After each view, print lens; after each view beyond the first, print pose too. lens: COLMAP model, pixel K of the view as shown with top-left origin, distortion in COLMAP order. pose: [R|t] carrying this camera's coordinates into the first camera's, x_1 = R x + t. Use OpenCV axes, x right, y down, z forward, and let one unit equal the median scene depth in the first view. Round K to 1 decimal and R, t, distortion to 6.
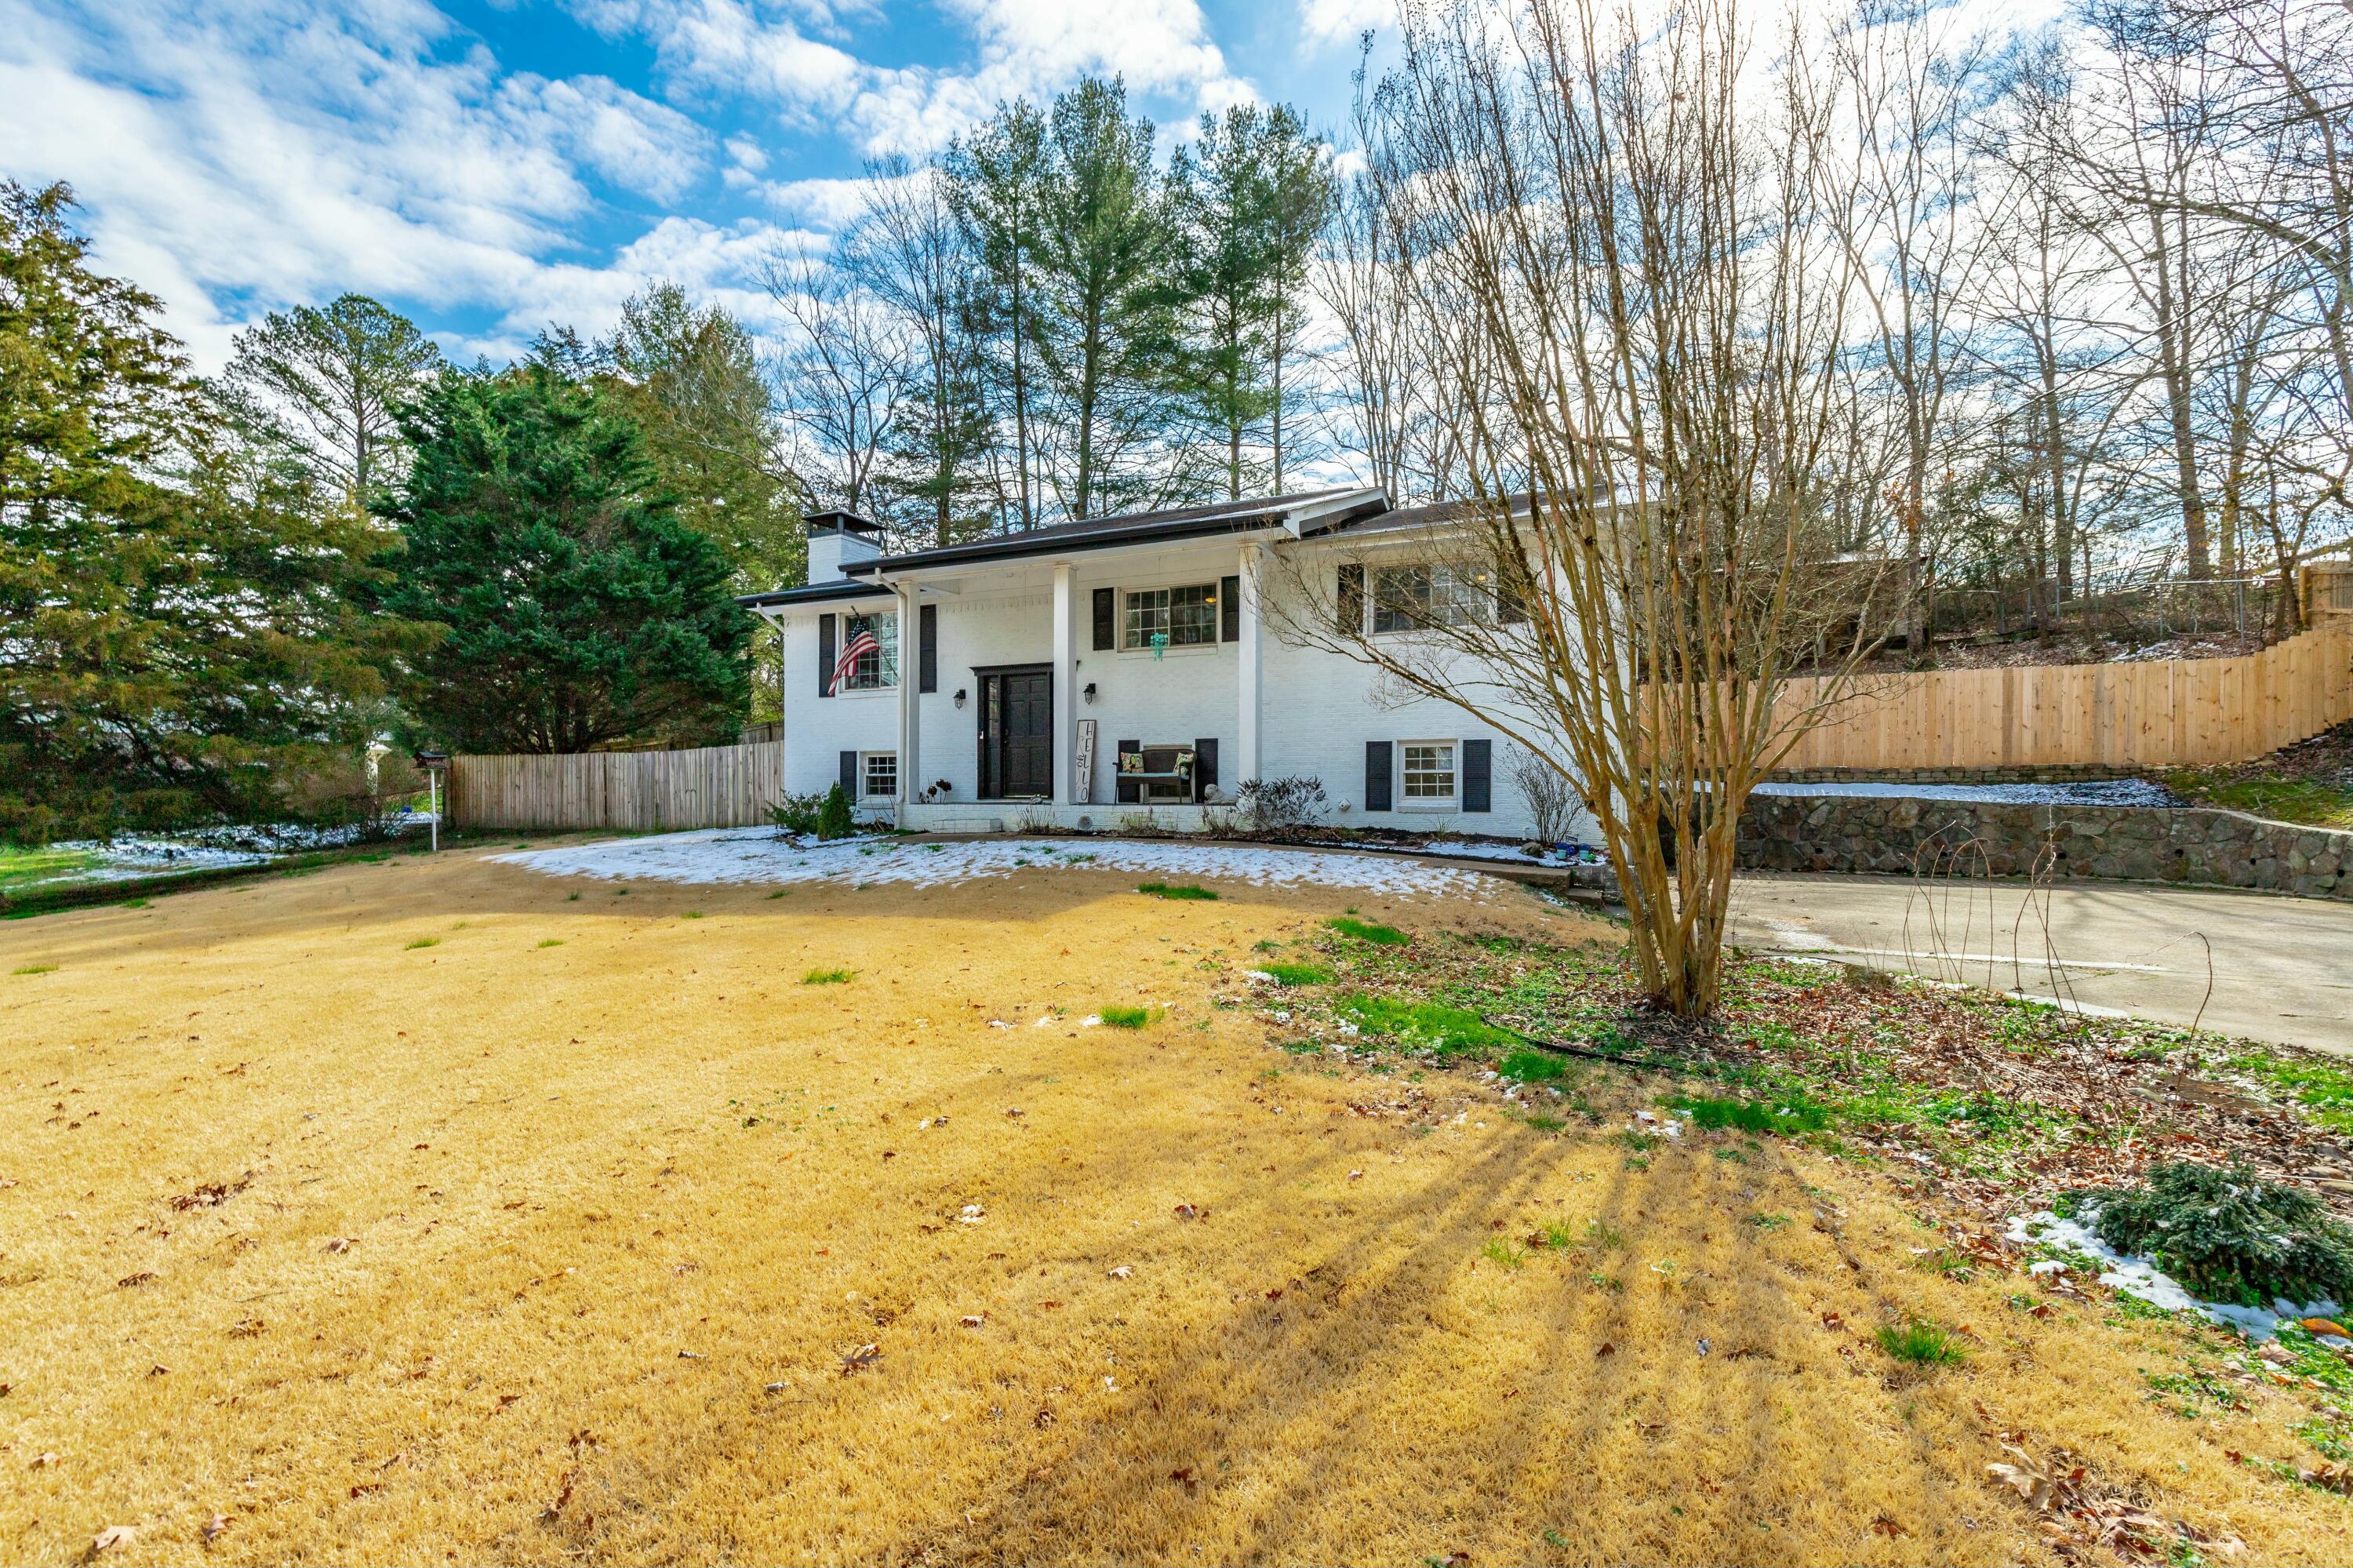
lens RADIAL K [[1065.8, 0, 1159.0], [0, 1065.8, 792.6], [0, 0, 1]] dist [0.004424, -0.000171]
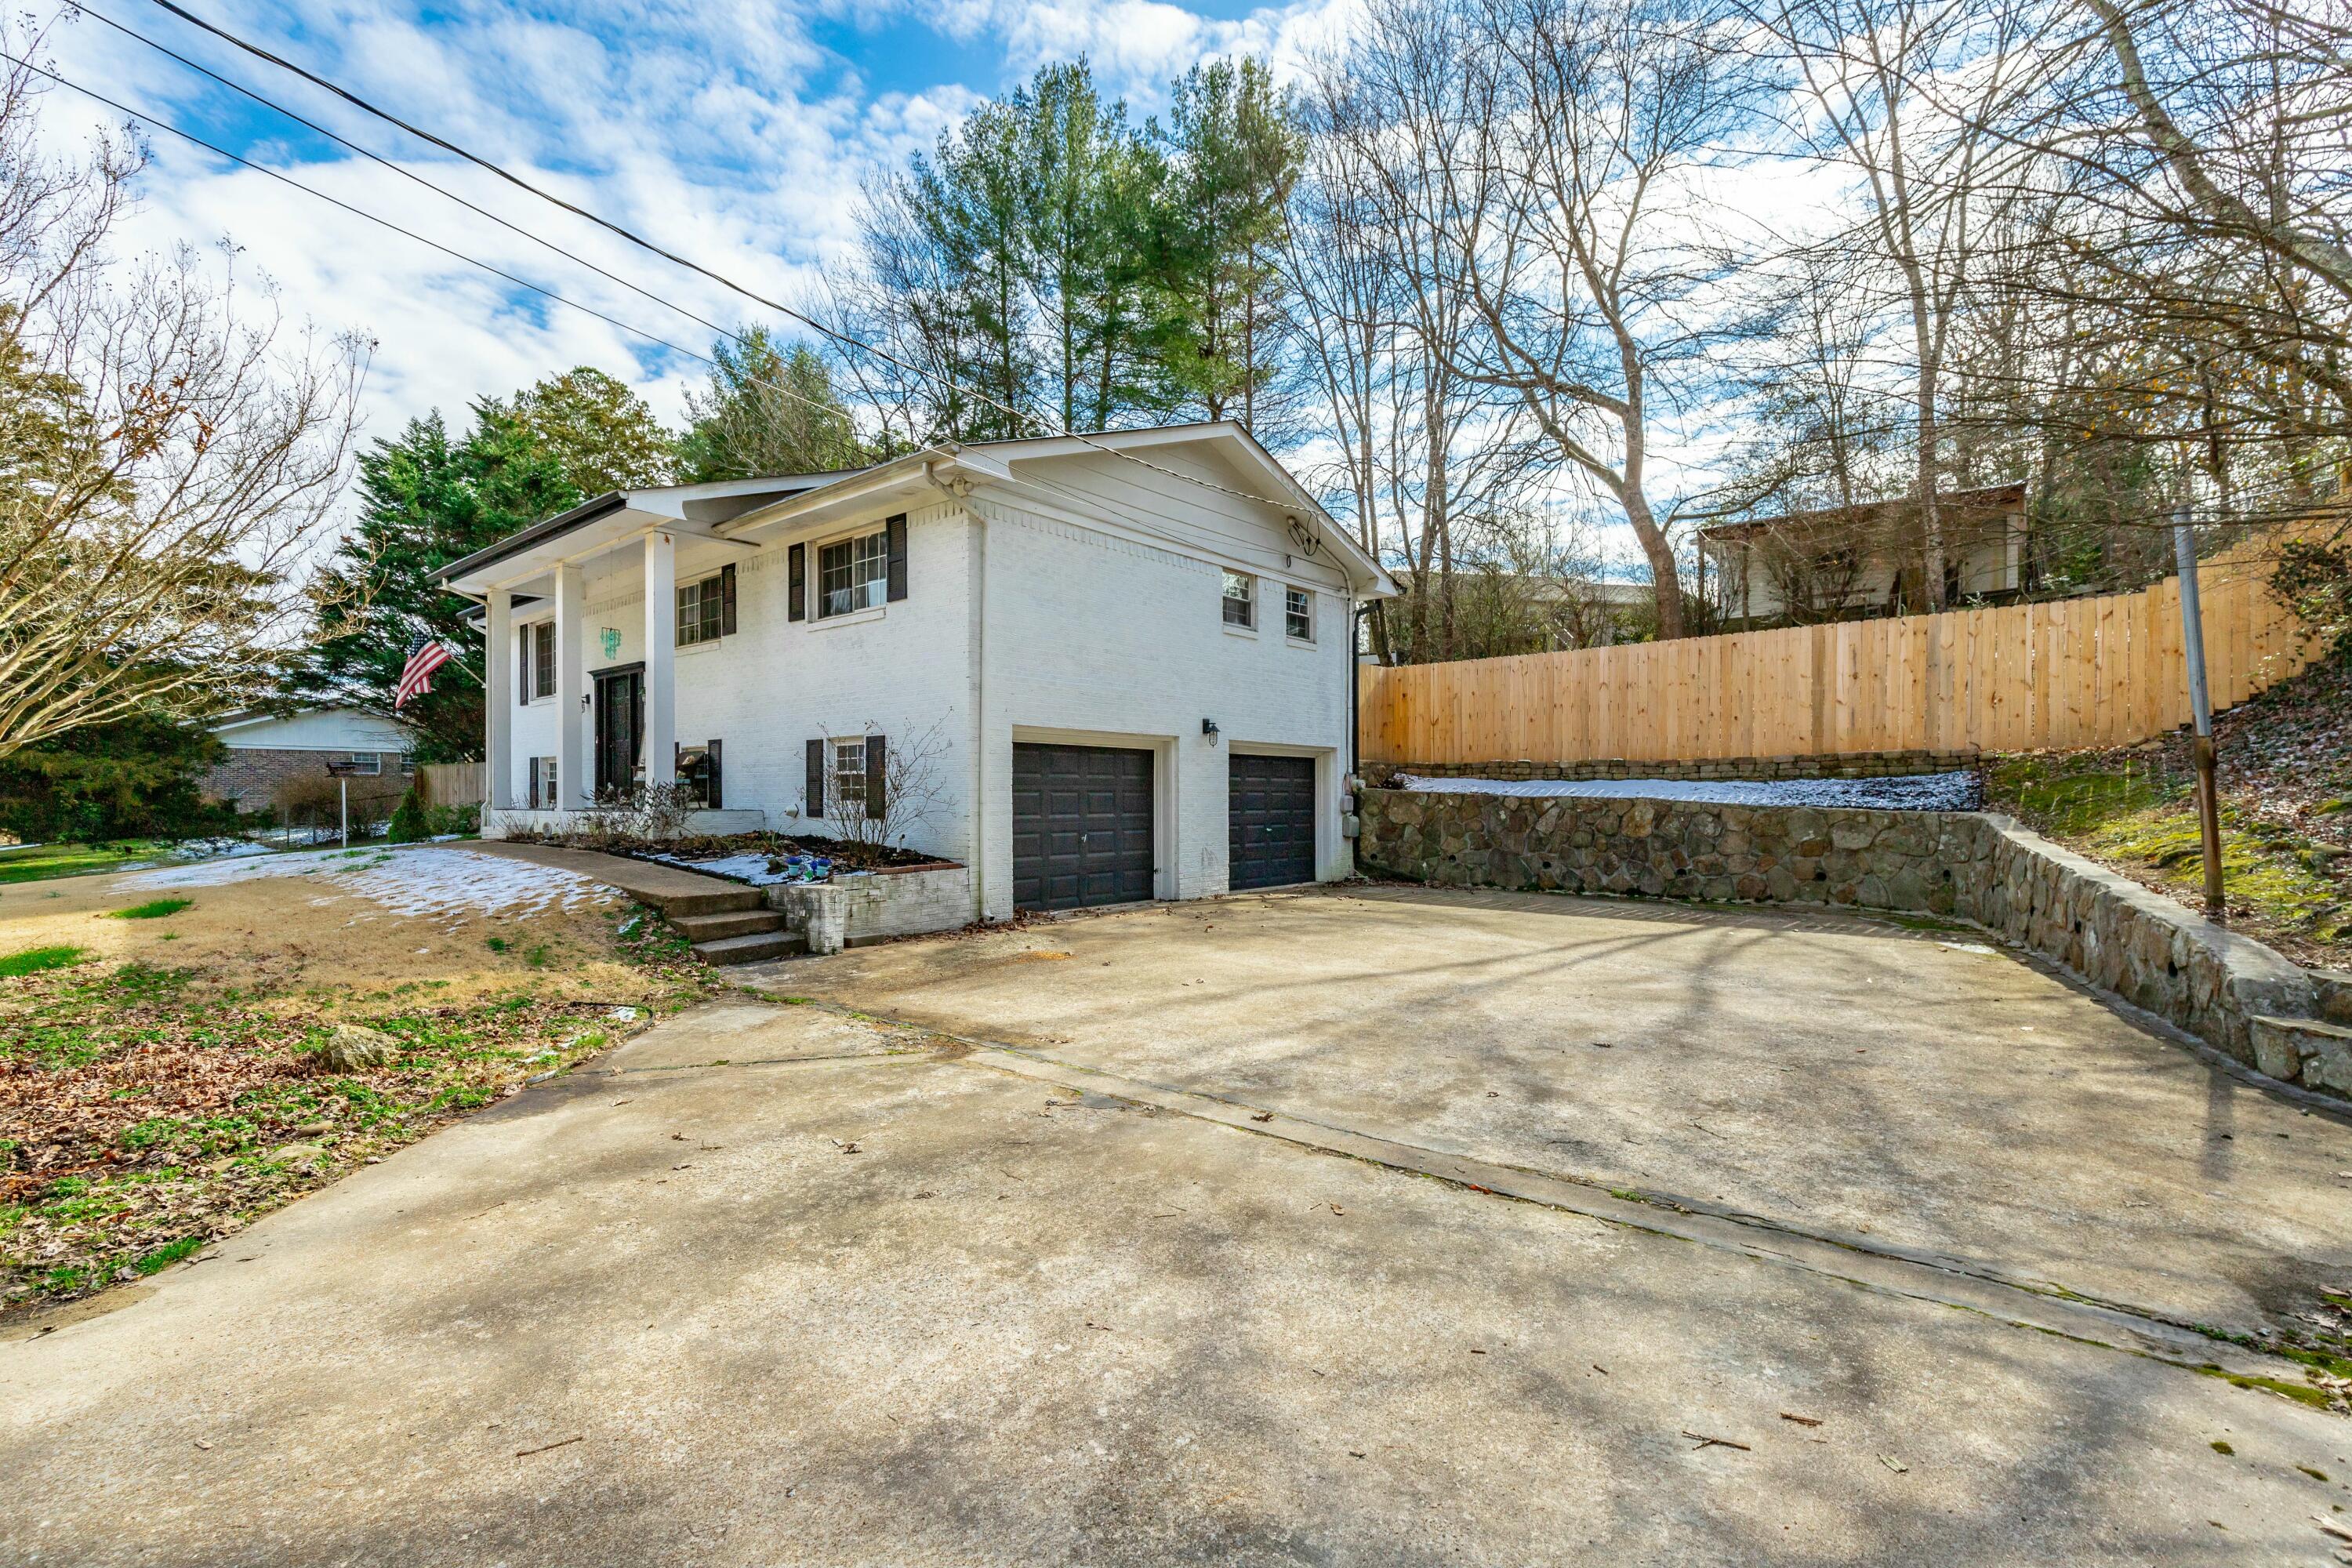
lens RADIAL K [[1062.0, 0, 1189.9], [0, 1062.0, 792.0], [0, 0, 1]] dist [0.003403, -0.000298]
pose [[0.966552, -0.005483, -0.256410, 0.598150], [0.005736, 0.999984, 0.000237, -0.002001], [0.256405, -0.001700, 0.966568, 0.173714]]
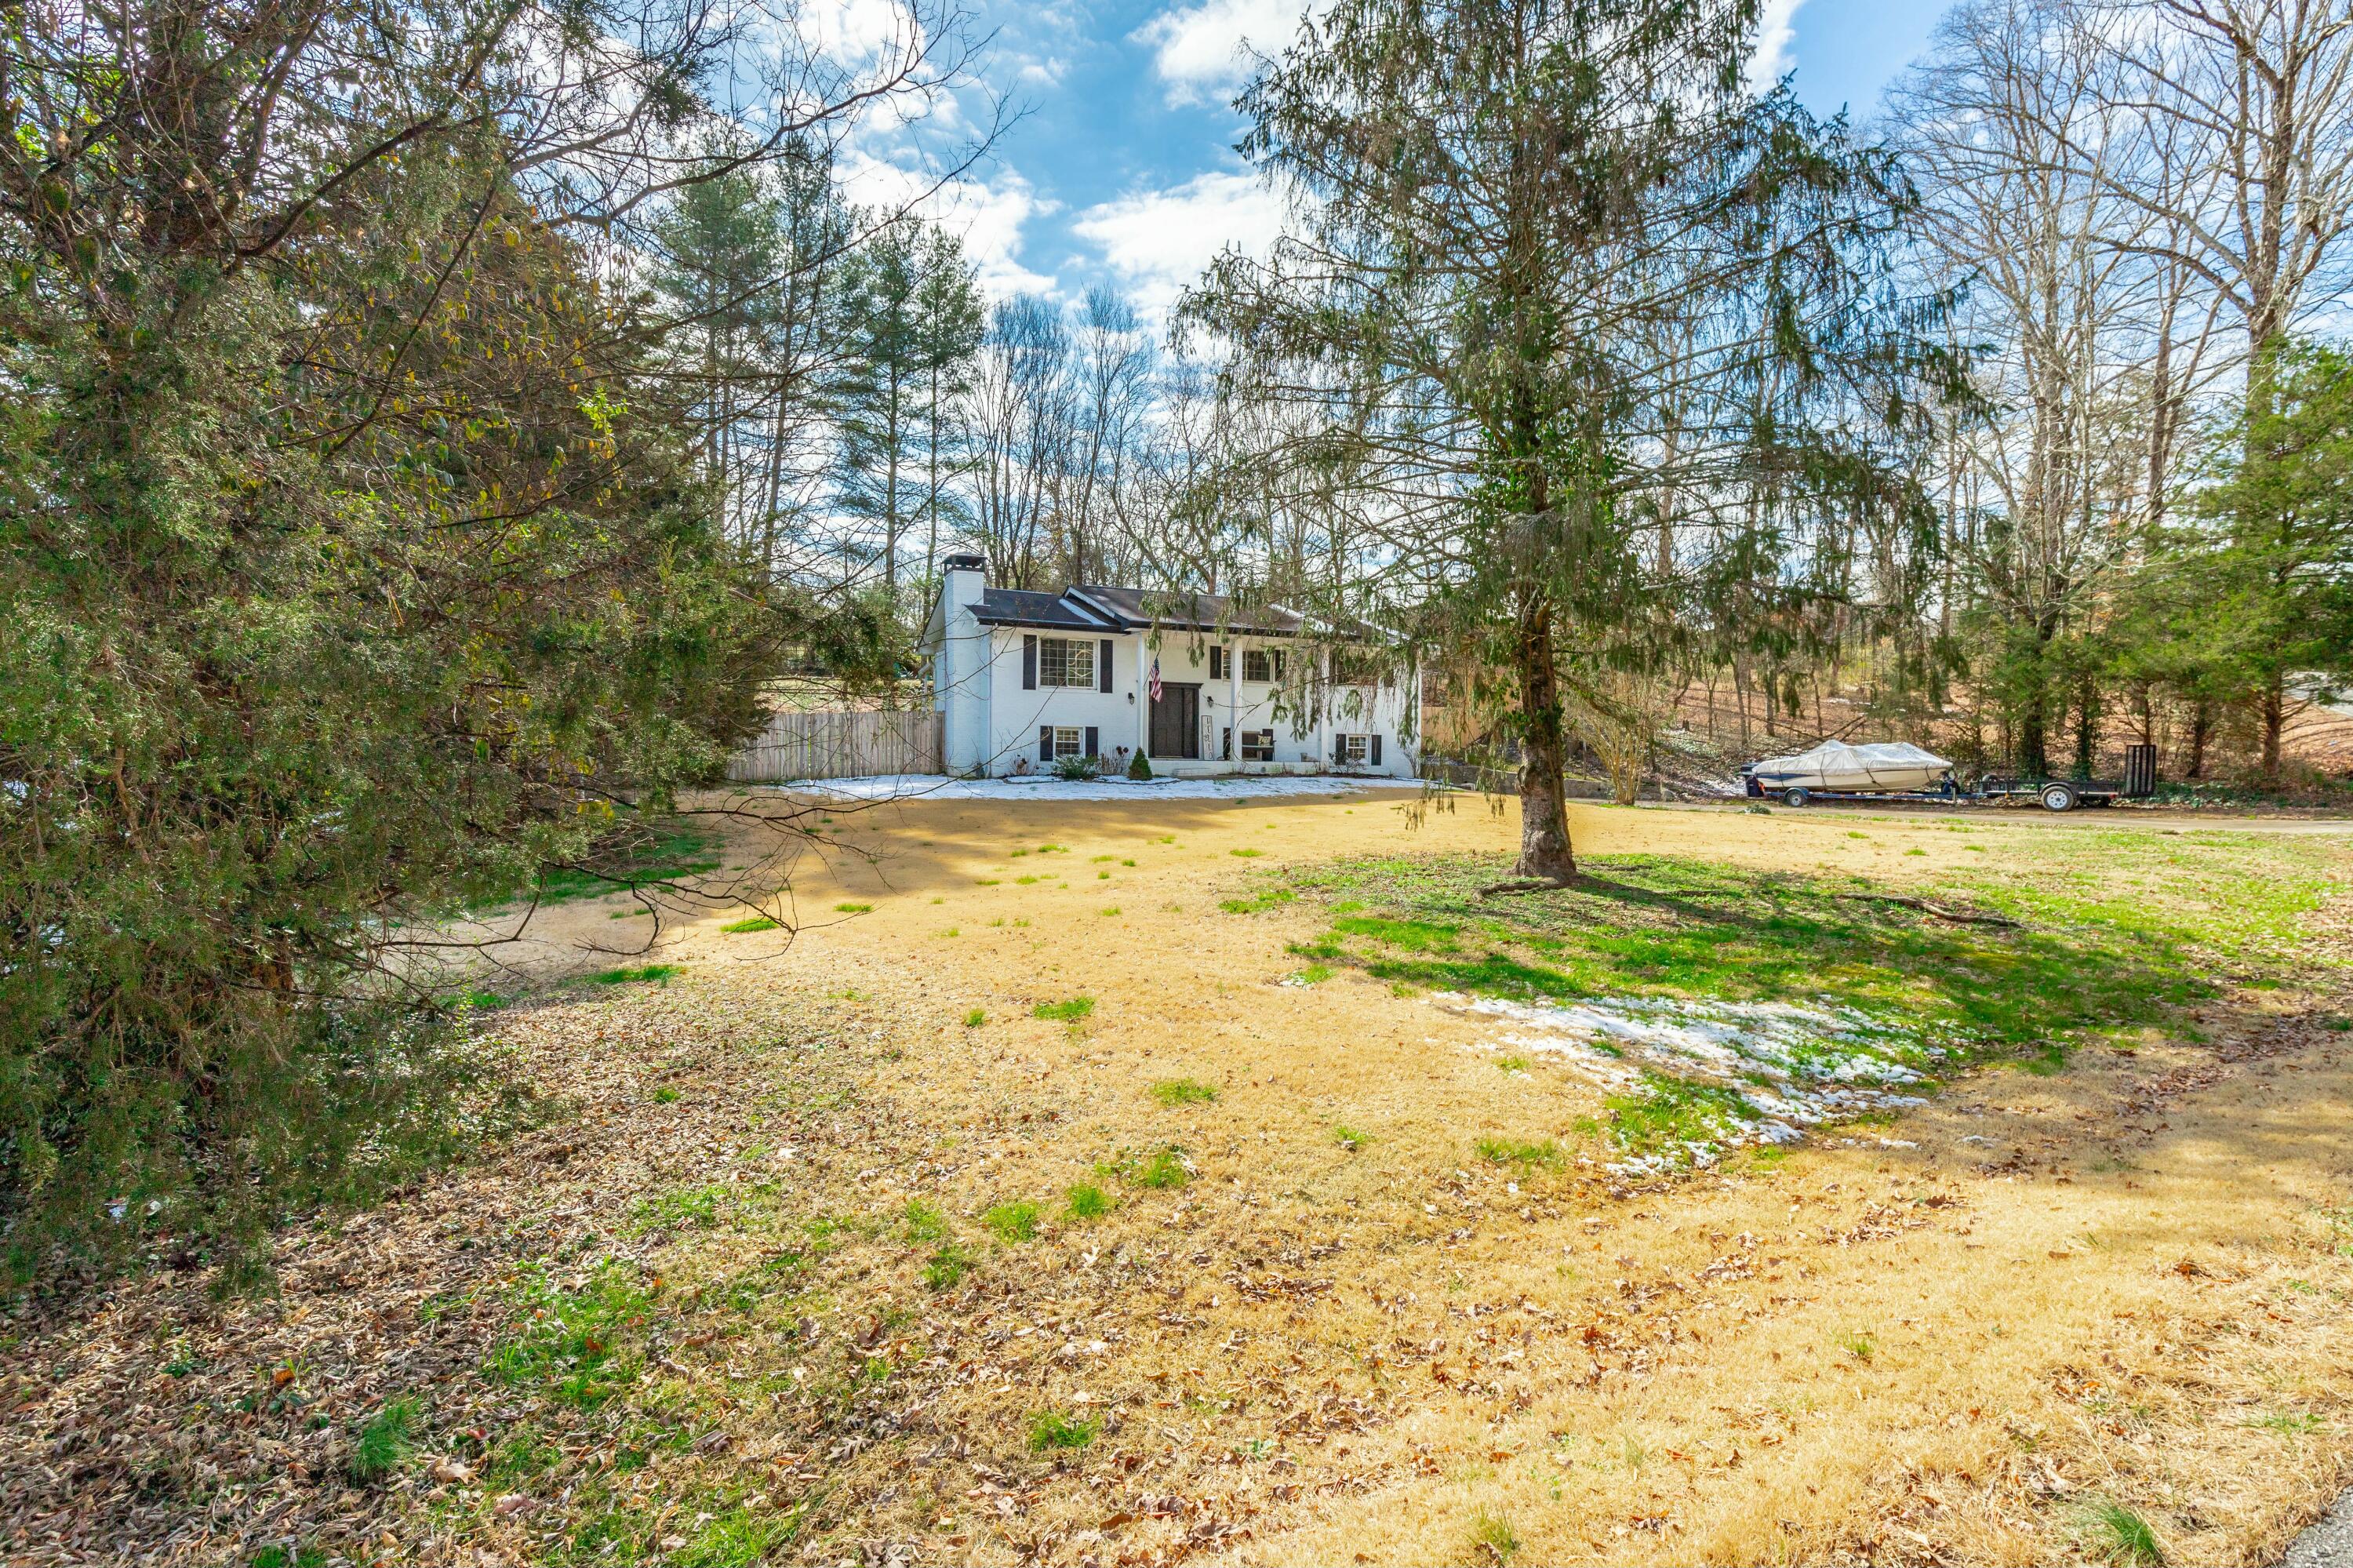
lens RADIAL K [[1060.6, 0, 1187.3], [0, 1060.6, 785.6], [0, 0, 1]] dist [0.003073, -0.001273]
pose [[0.647600, -0.008828, 0.761929, -1.363729], [-0.008201, 0.999794, 0.018554, 0.017520], [-0.761936, -0.018264, 0.647394, -0.154799]]
